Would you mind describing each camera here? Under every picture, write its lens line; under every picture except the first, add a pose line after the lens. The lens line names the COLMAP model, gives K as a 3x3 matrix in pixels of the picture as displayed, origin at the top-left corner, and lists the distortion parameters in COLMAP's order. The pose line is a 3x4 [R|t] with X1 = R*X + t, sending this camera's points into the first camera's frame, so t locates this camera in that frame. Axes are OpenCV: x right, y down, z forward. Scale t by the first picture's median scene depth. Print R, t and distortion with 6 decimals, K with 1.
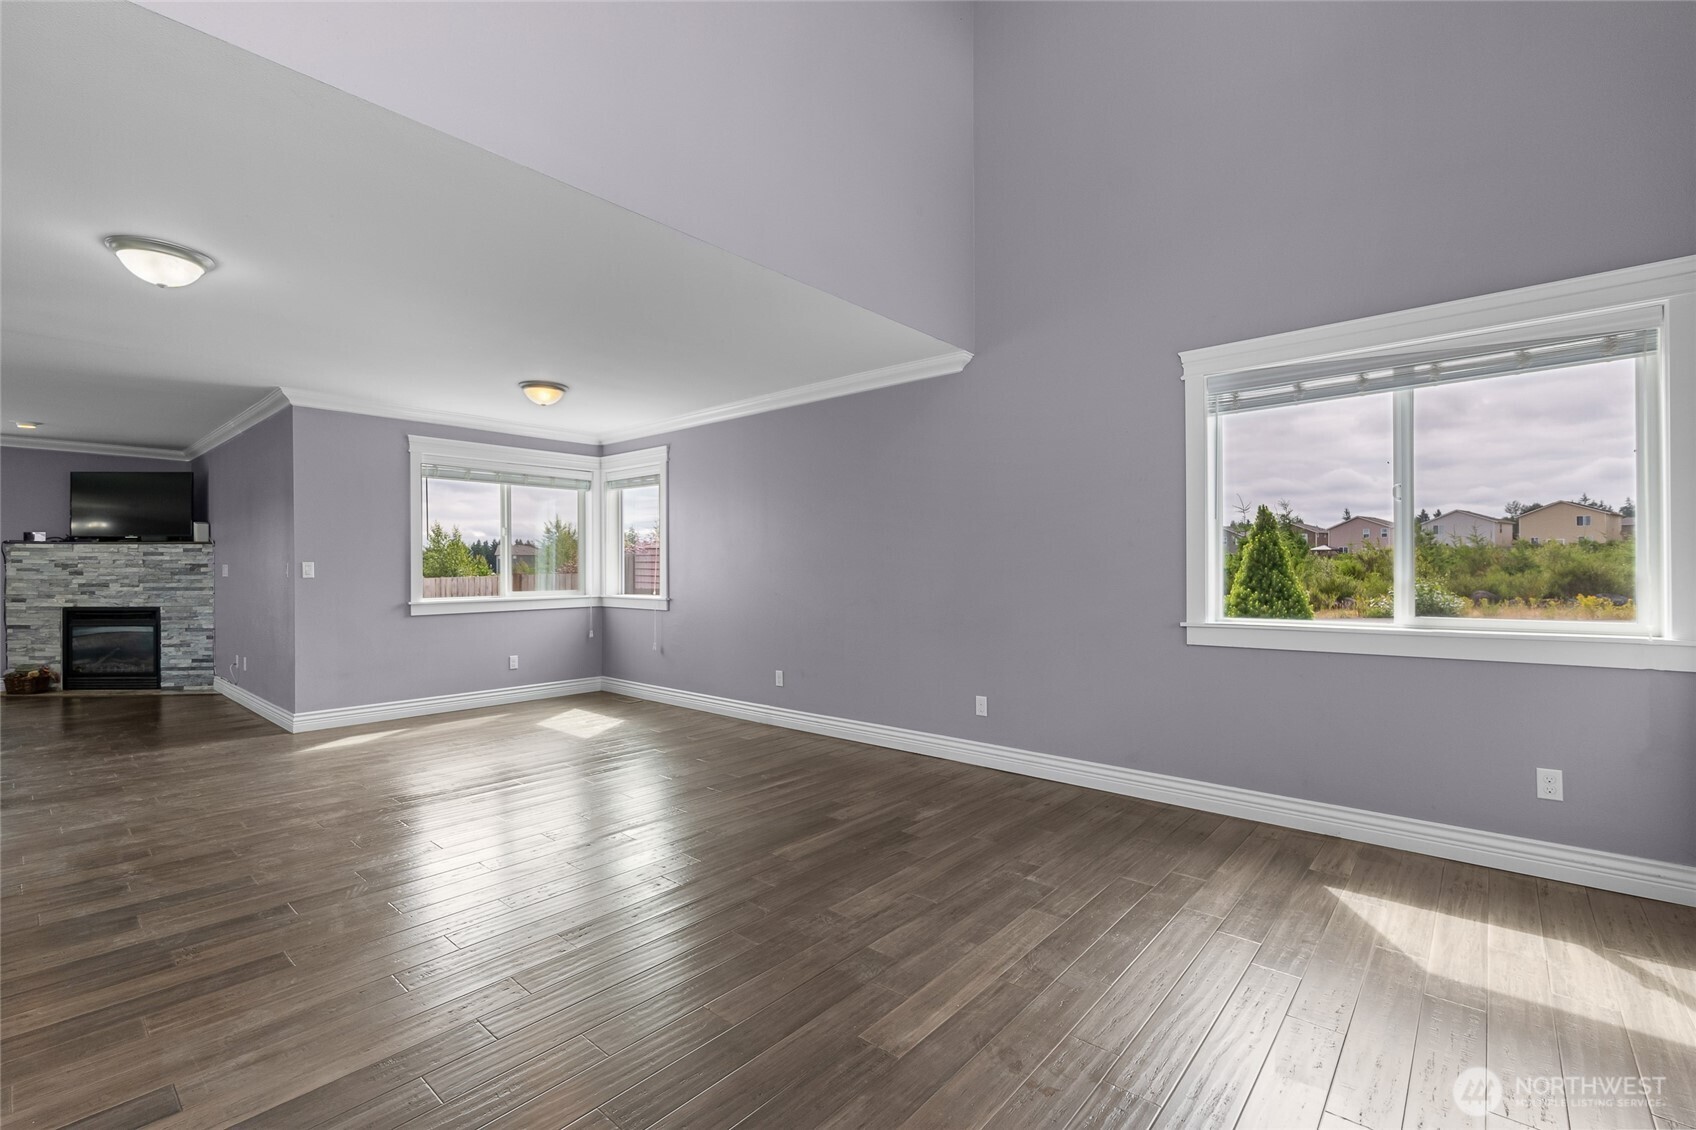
lens RADIAL K [[731.0, 0, 843.4], [0, 731.0, 568.4], [0, 0, 1]] dist [-0.003571, 0.000388]
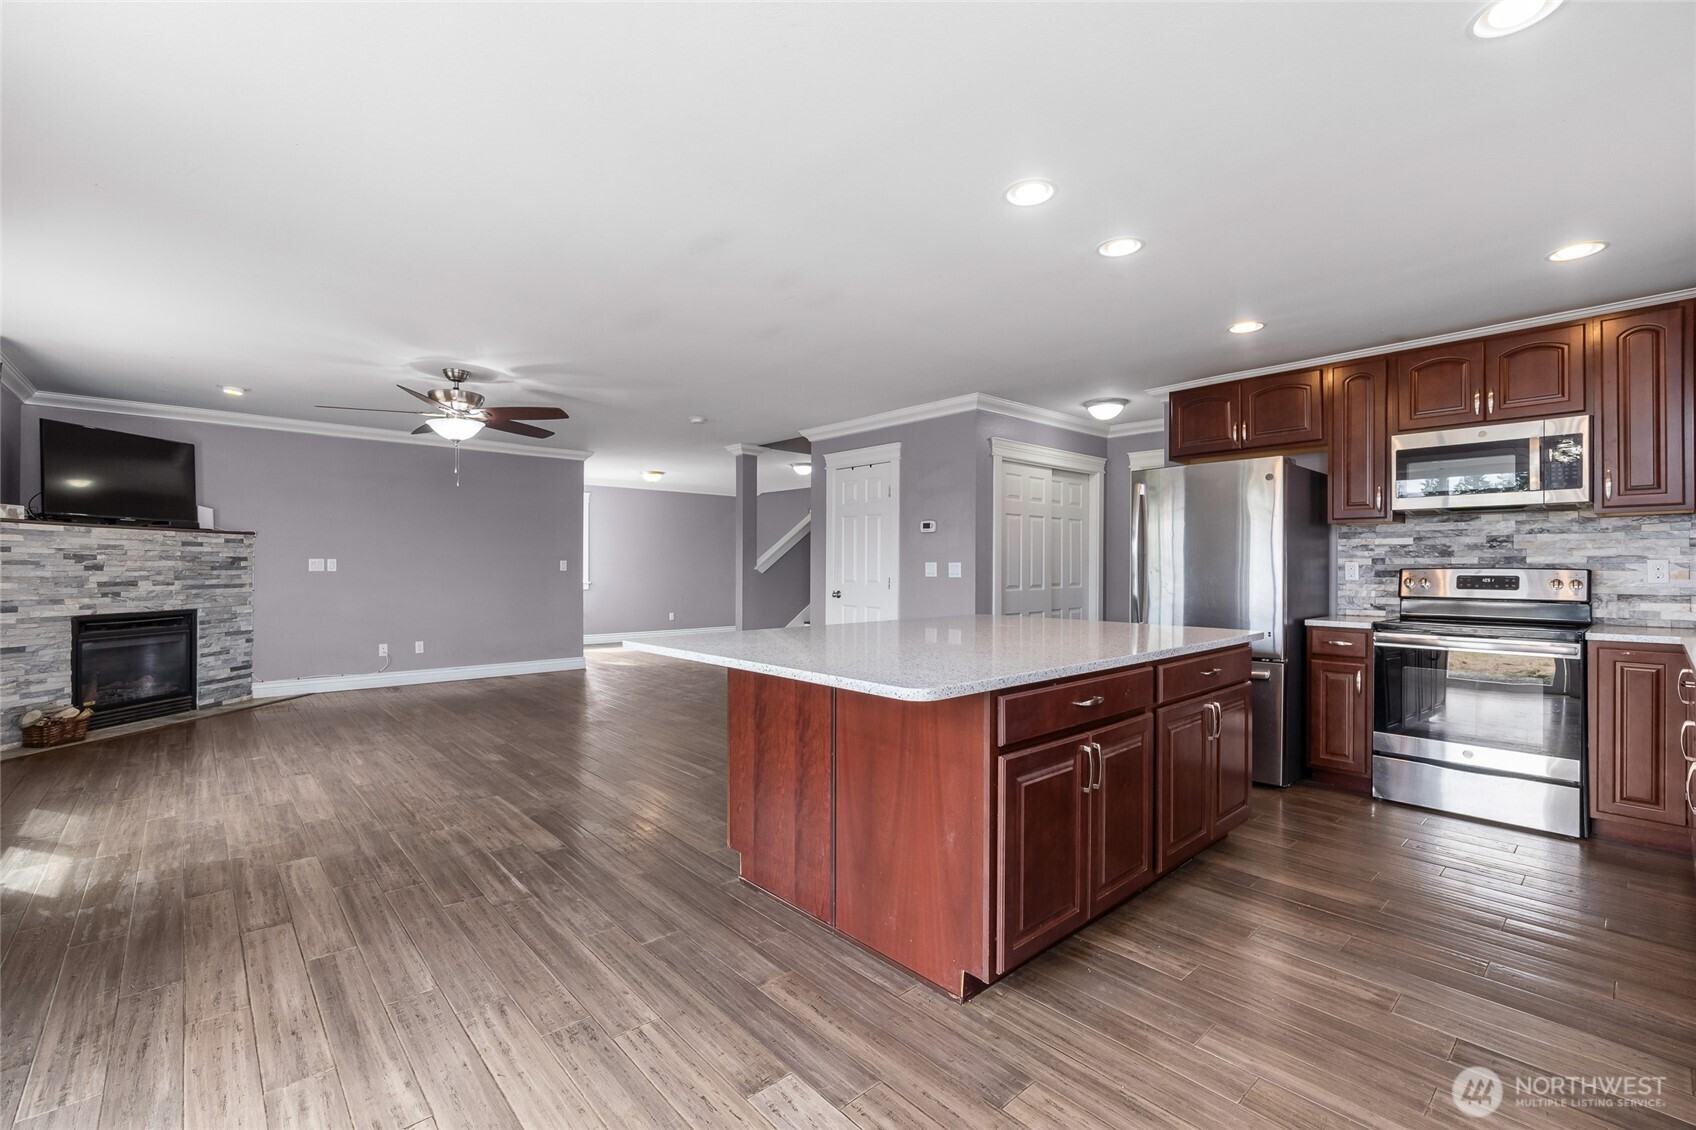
lens RADIAL K [[731.0, 0, 843.4], [0, 731.0, 568.4], [0, 0, 1]] dist [-0.003571, 0.000388]
pose [[0.121867, -0.000751, 0.992546, -1.669116], [-0.008636, 0.999961, 0.001817, -0.000439], [-0.992509, -0.008793, 0.121856, 0.180796]]
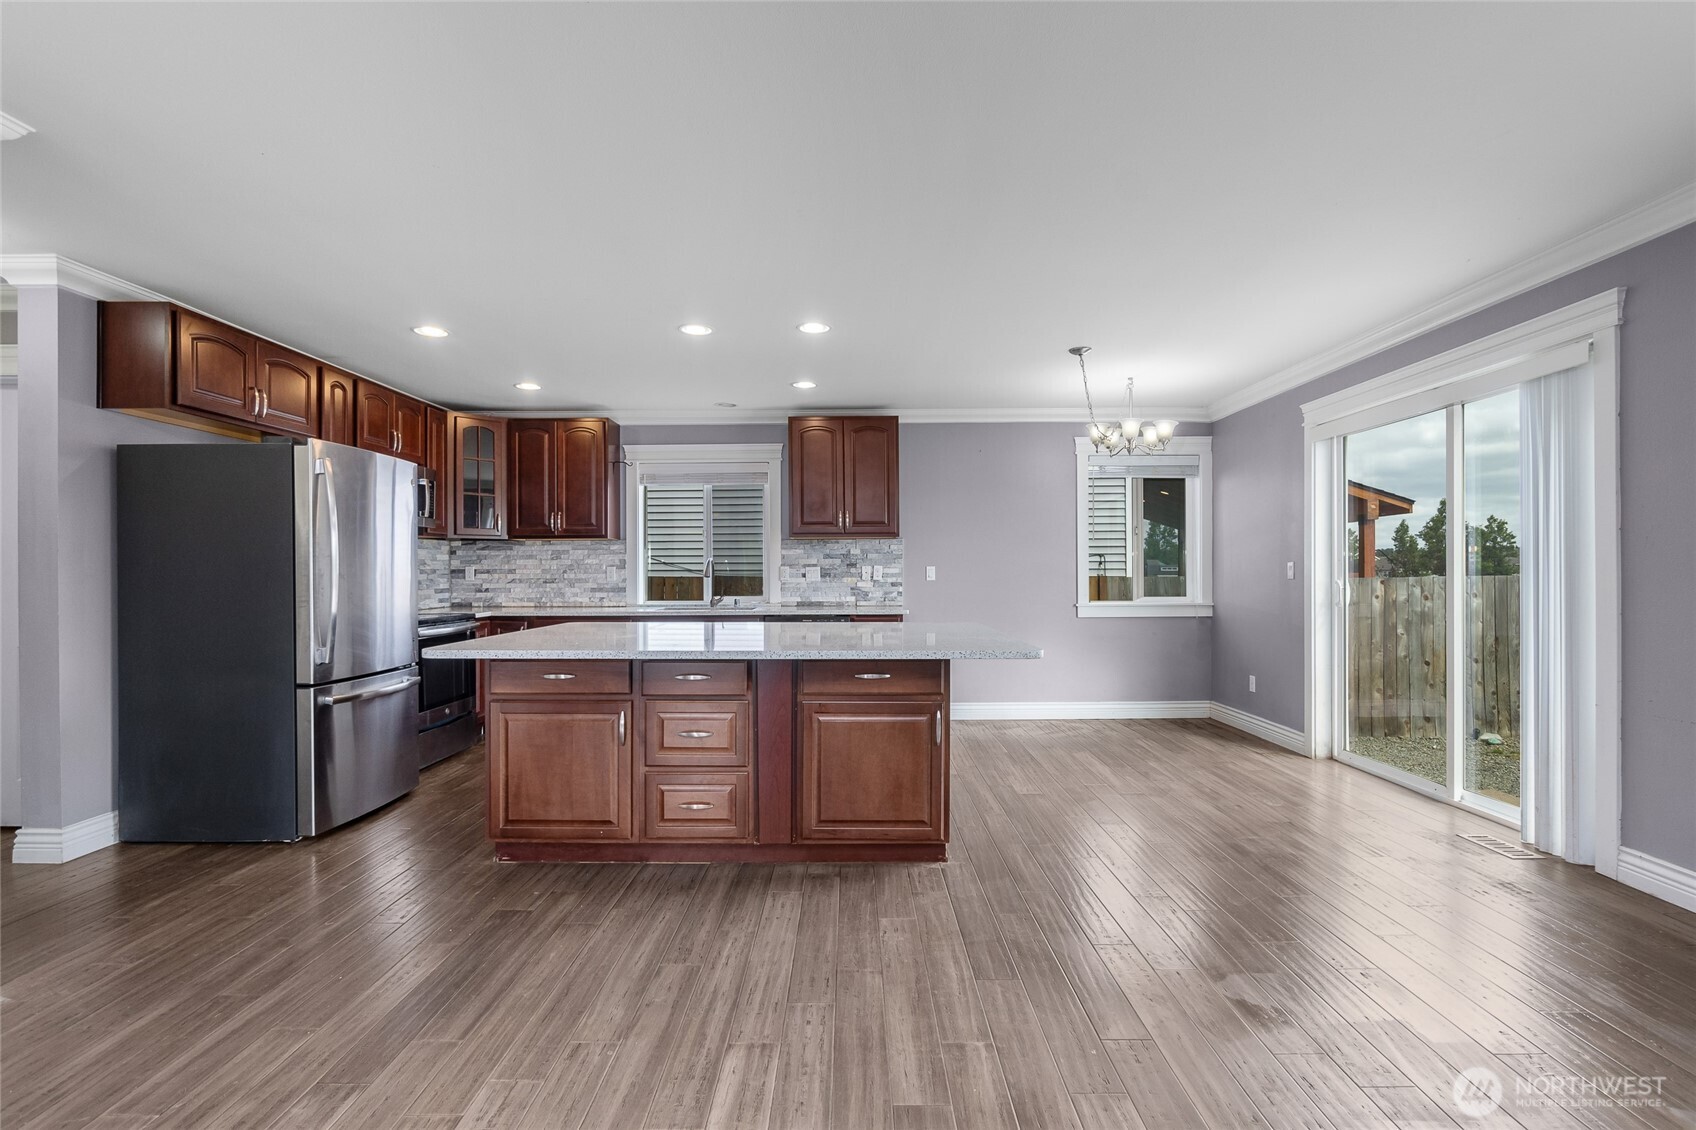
lens RADIAL K [[773.9, 0, 846.5], [0, 773.9, 573.9], [0, 0, 1]] dist [-0.010057, -0.000043]
pose [[-0.758998, 0.003636, -0.651083, -0.957920], [0.006669, 0.999975, -0.002190, 0.001378], [0.651059, -0.006004, -0.759003, 0.582330]]
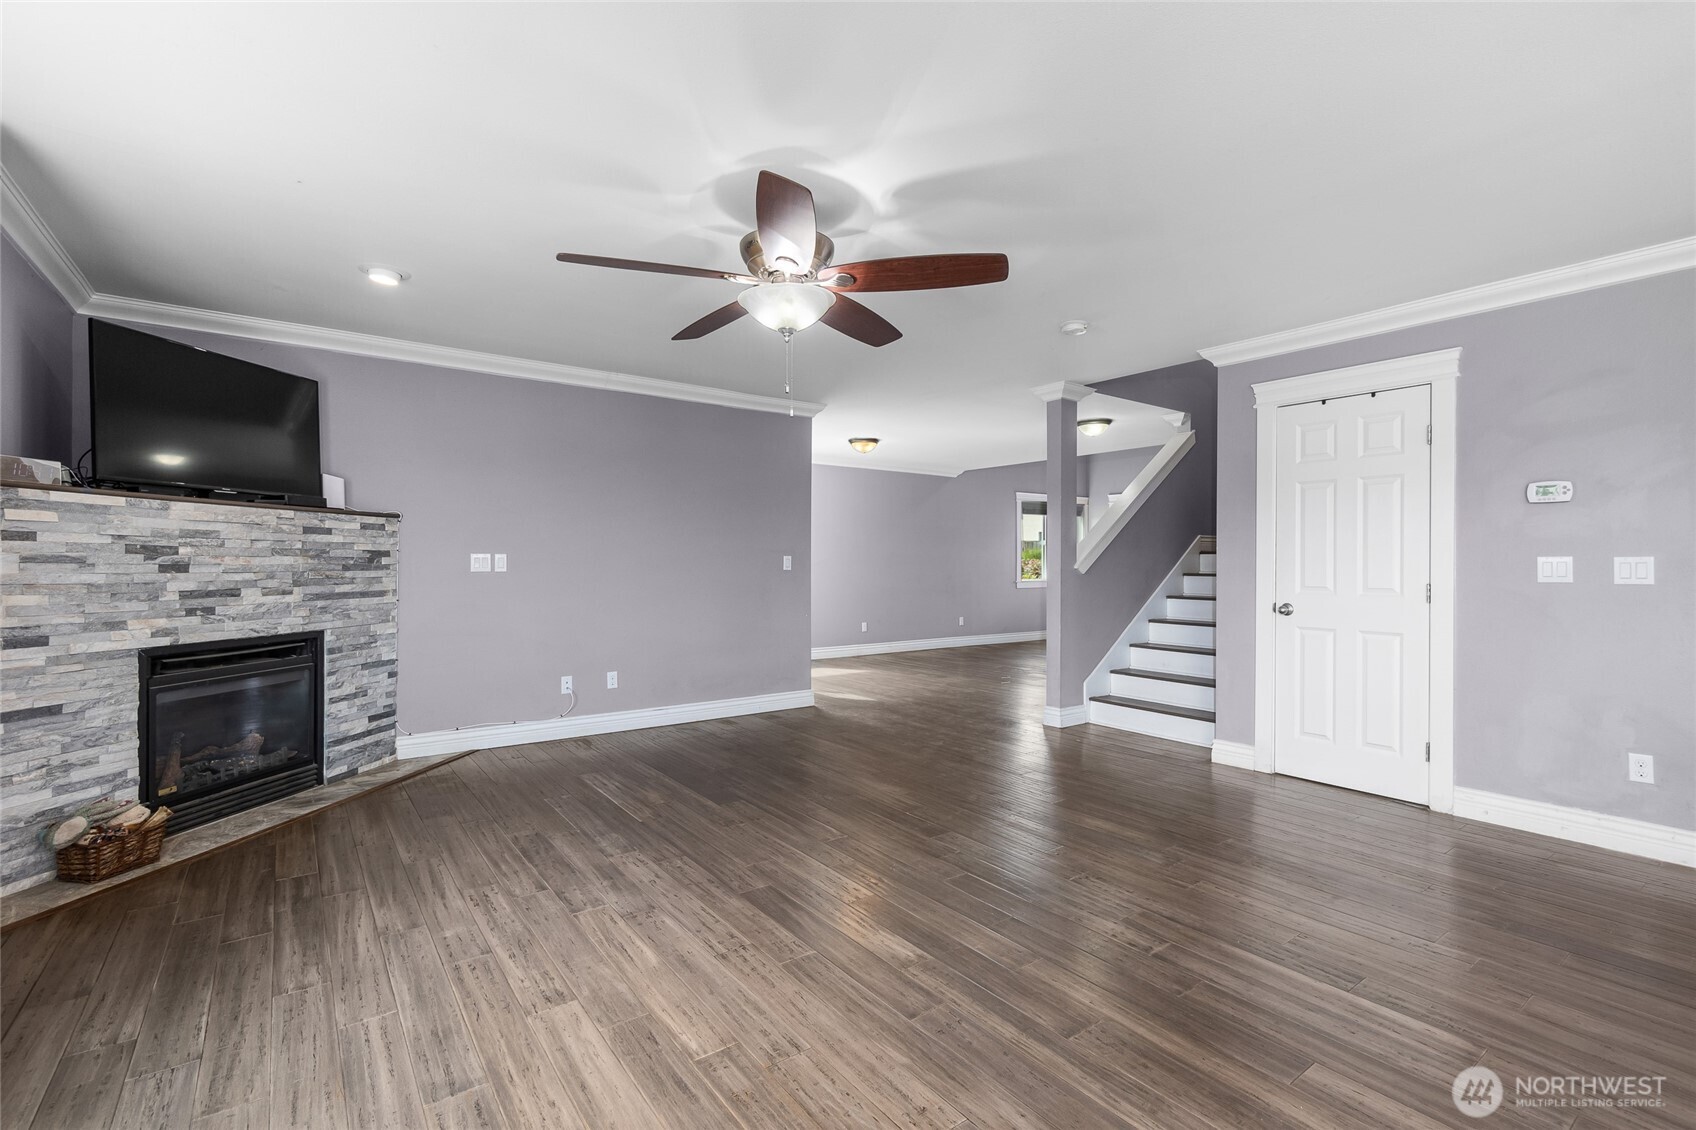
lens RADIAL K [[762.6, 0, 844.1], [0, 762.6, 566.9], [0, 0, 1]] dist [0.001497, -0.000421]
pose [[0.218540, -0.003330, 0.975822, -1.406412], [-0.007657, 0.999958, 0.005127, 0.000573], [-0.975798, -0.008593, 0.218505, 0.508038]]
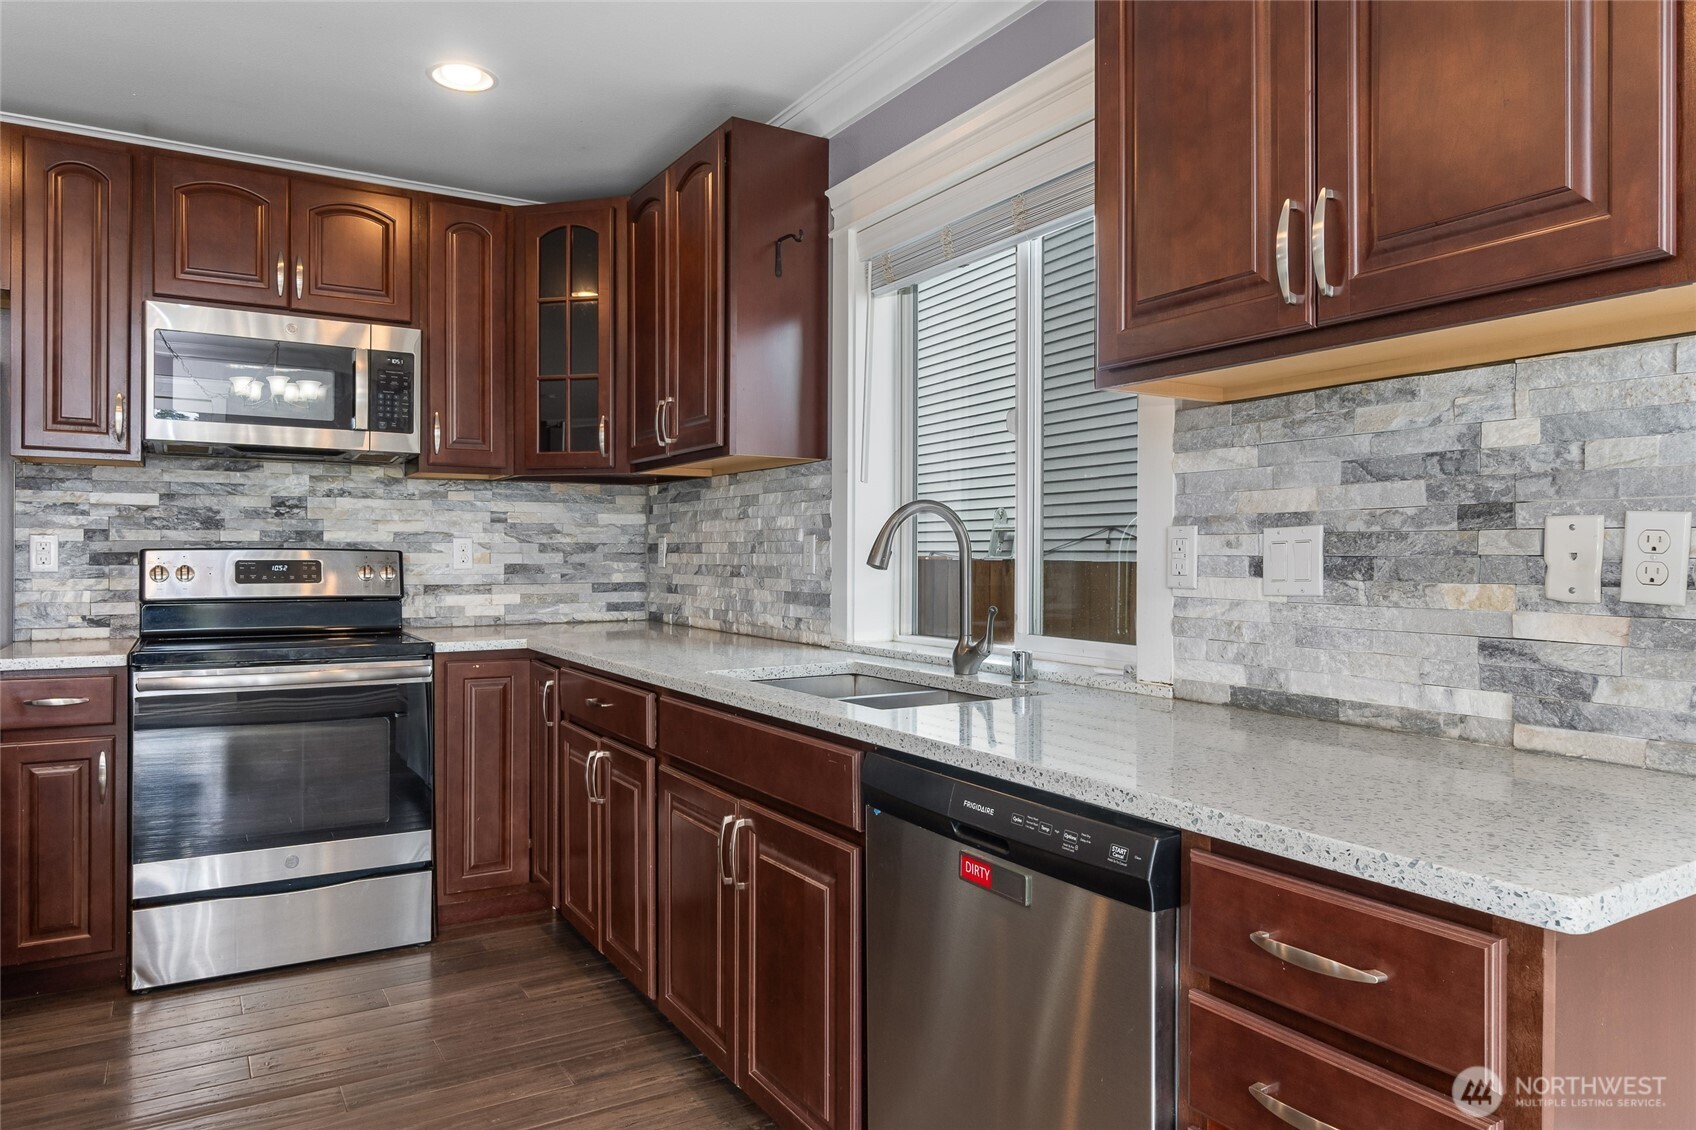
lens RADIAL K [[1083.0, 0, 843.5], [0, 1083.0, 557.9], [0, 0, 1]] dist [-0.007553, 0.001817]
pose [[-0.952467, -0.005587, 0.304591, -1.473796], [-0.006608, 0.999975, -0.002320, -0.000100], [-0.304571, -0.004223, -0.952480, 0.166976]]
